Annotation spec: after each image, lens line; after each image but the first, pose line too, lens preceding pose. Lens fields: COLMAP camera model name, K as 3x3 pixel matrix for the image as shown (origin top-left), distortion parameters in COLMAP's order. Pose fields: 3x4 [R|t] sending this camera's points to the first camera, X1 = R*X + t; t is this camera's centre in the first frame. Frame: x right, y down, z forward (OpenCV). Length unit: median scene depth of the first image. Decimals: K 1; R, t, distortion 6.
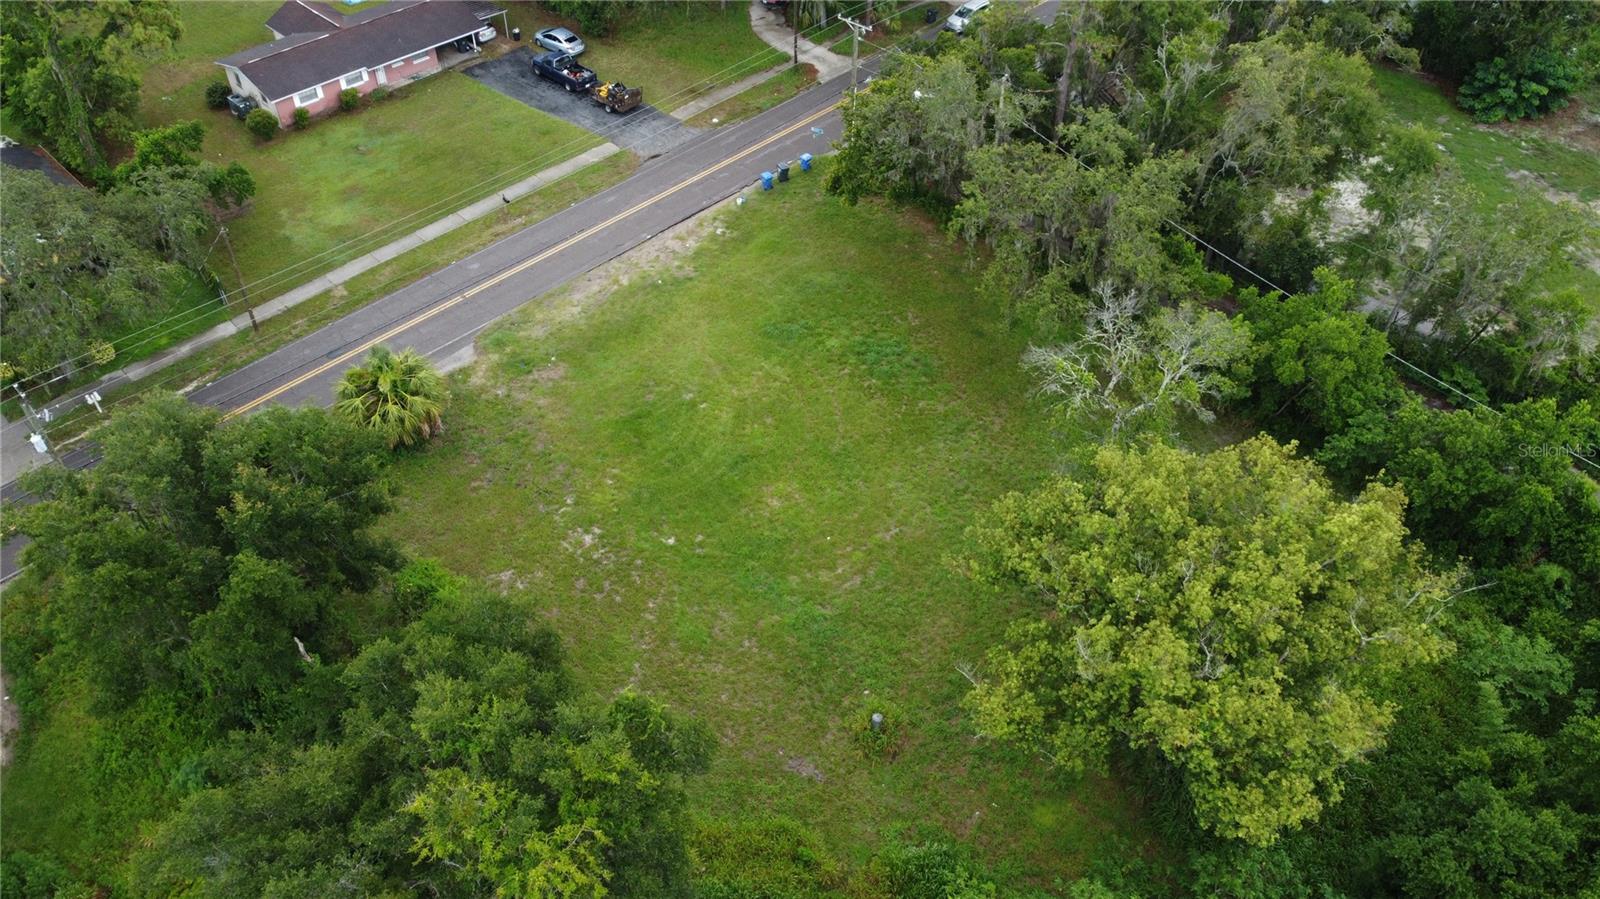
lens RADIAL K [[1212.0, 0, 797.3], [0, 1212.0, 455.1], [0, 0, 1]] dist [-0.001395, -0.006948]
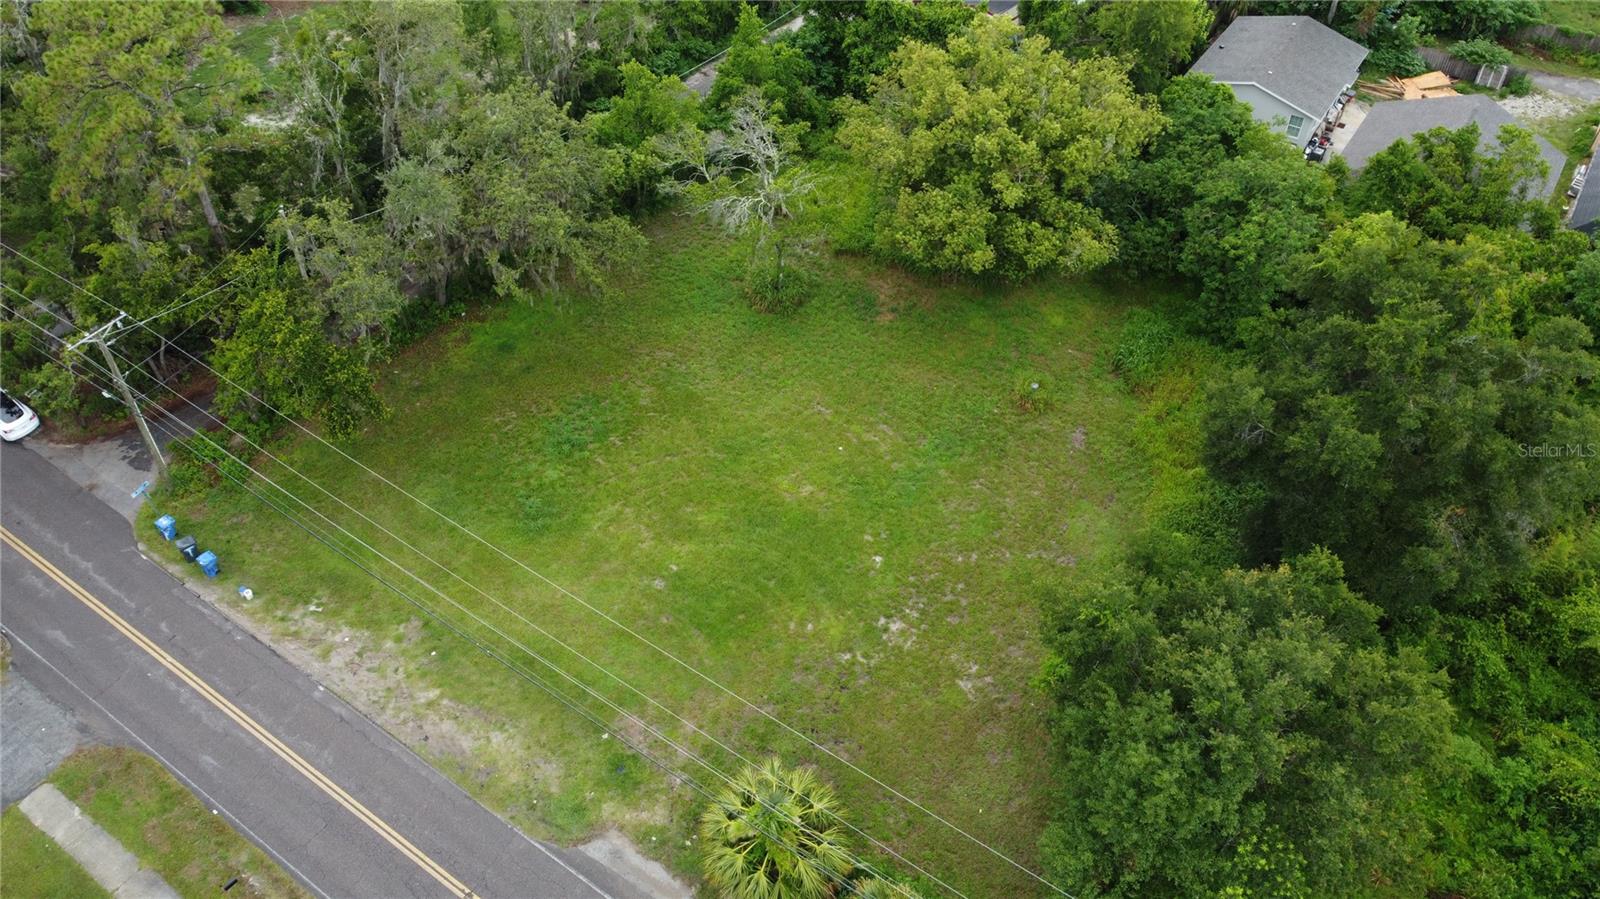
lens RADIAL K [[1212.0, 0, 798.9], [0, 1212.0, 450.8], [0, 0, 1]] dist [-0.001395, -0.006948]
pose [[-0.177669, -0.703419, 0.688212, -0.572636], [0.680037, 0.417741, 0.602529, -0.487412], [-0.711325, 0.575061, 0.404131, 0.480528]]
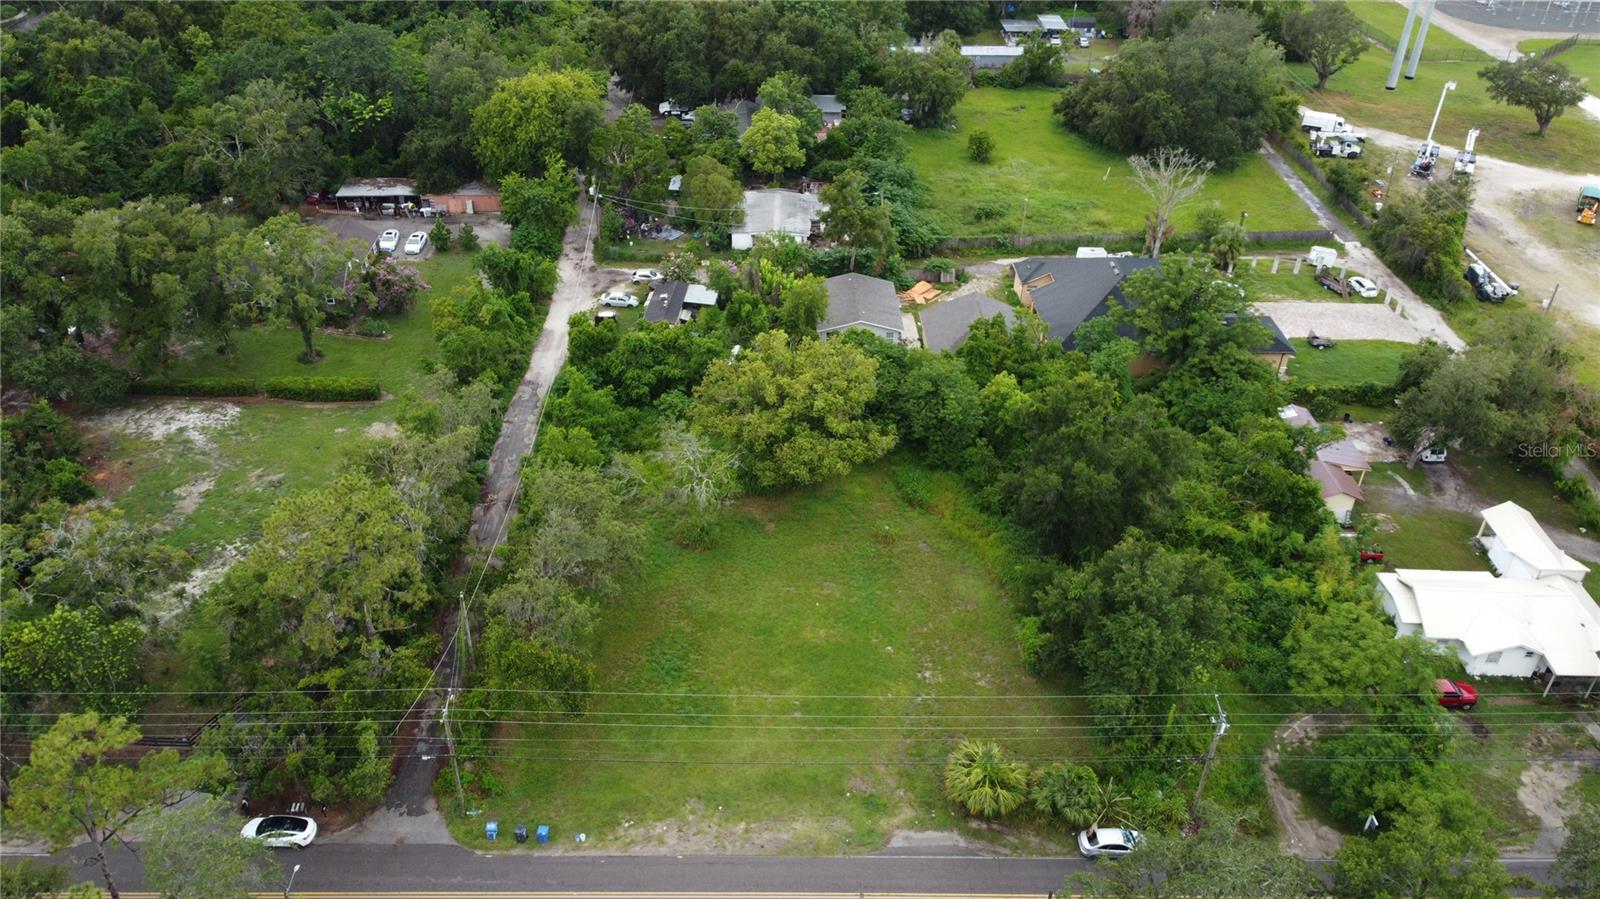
lens RADIAL K [[1212.0, 0, 794.5], [0, 1212.0, 453.0], [0, 0, 1]] dist [-0.001395, -0.006948]
pose [[-0.720605, -0.414360, 0.555909, -0.663904], [0.462218, 0.310529, 0.830618, -1.170507], [-0.516801, 0.855498, -0.032244, 0.718628]]
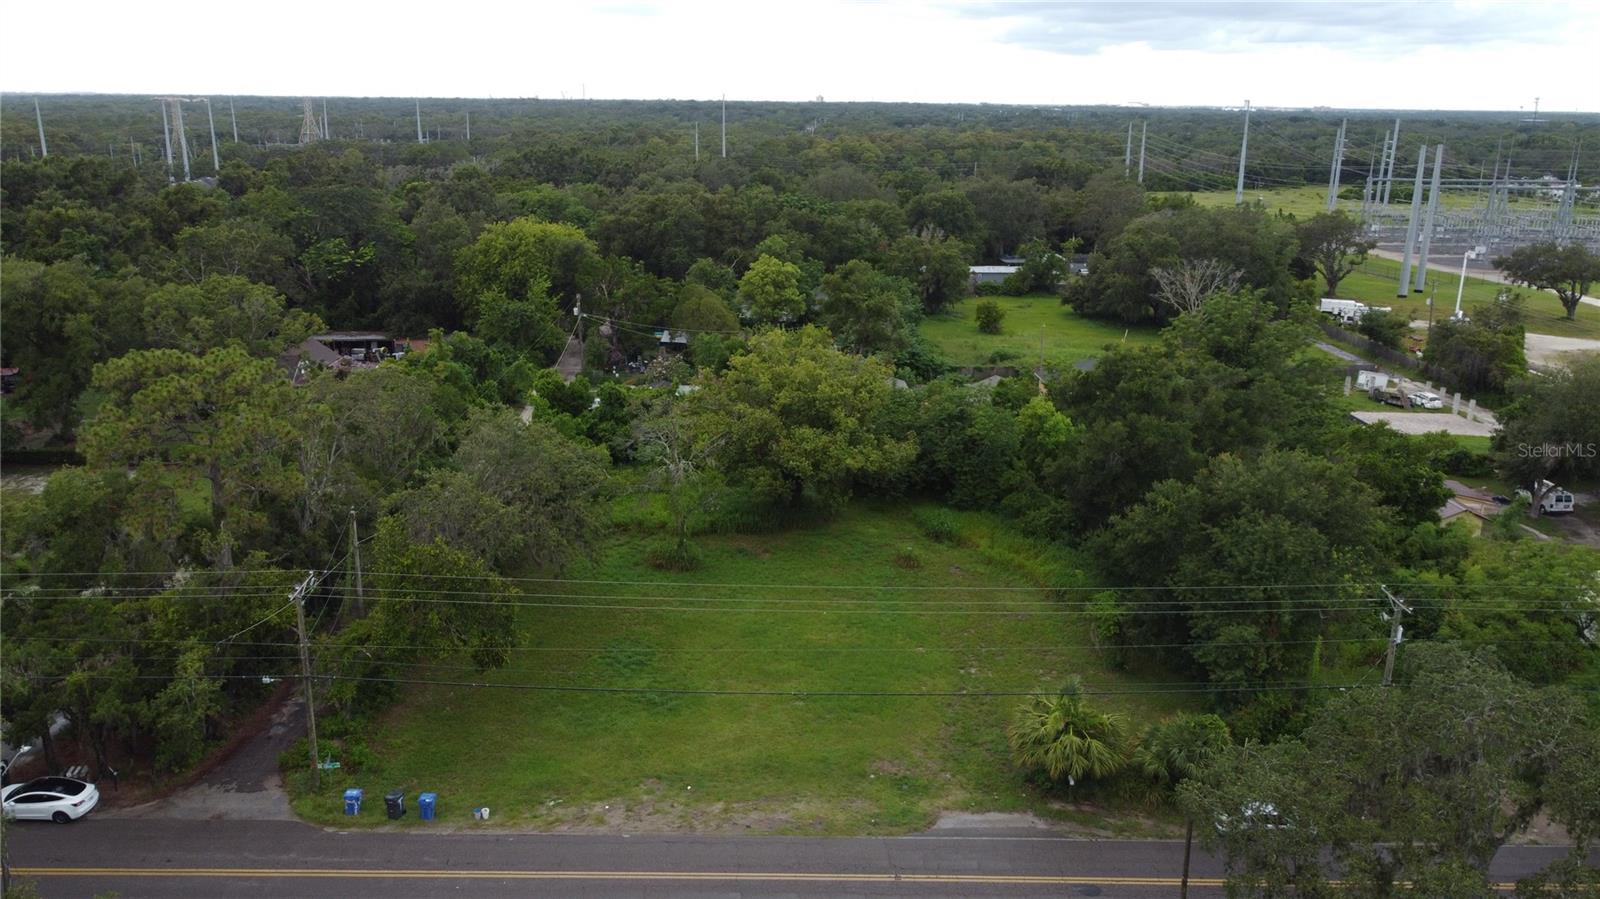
lens RADIAL K [[1212.0, 0, 793.6], [0, 1212.0, 454.0], [0, 0, 1]] dist [-0.001395, -0.006948]
pose [[-0.720434, -0.212902, 0.660036, -0.644377], [0.469035, 0.551477, 0.689840, -0.784434], [-0.510863, 0.806564, -0.297445, 1.030775]]
